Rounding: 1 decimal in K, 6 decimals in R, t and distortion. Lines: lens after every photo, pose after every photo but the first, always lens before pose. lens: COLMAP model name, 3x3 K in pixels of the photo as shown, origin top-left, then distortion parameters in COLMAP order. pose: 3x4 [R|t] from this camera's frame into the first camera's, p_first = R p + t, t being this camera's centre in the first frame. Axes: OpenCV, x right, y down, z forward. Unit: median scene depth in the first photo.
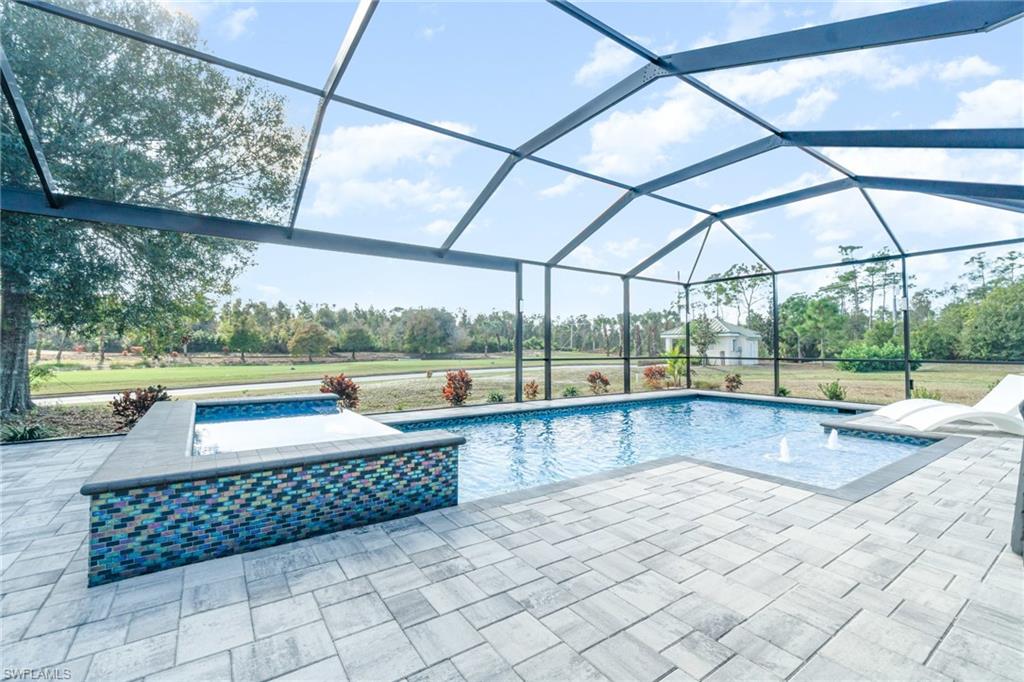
lens RADIAL K [[430.8, 0, 490.7], [0, 430.8, 342.8], [0, 0, 1]] dist [-0.000059, -0.000199]
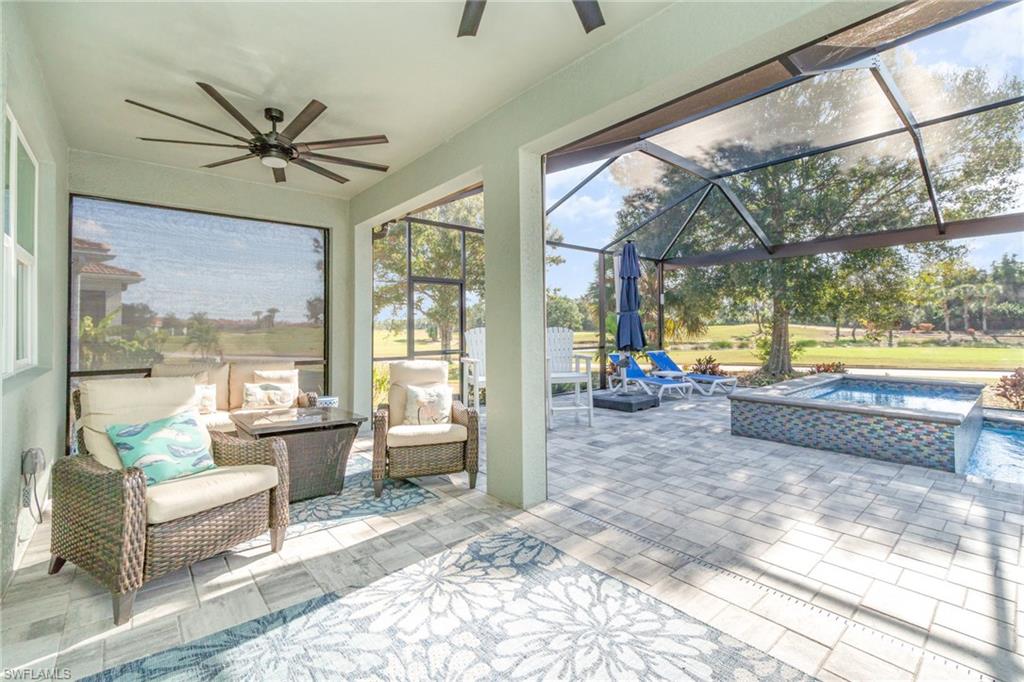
lens RADIAL K [[446.7, 0, 514.1], [0, 446.7, 339.2], [0, 0, 1]] dist [-0.001328, -0.000584]
pose [[0.121159, 0.021058, -0.992410, 1.083279], [0.024687, 0.999402, 0.024221, -0.073593], [0.992326, -0.027434, 0.120567, -0.419876]]
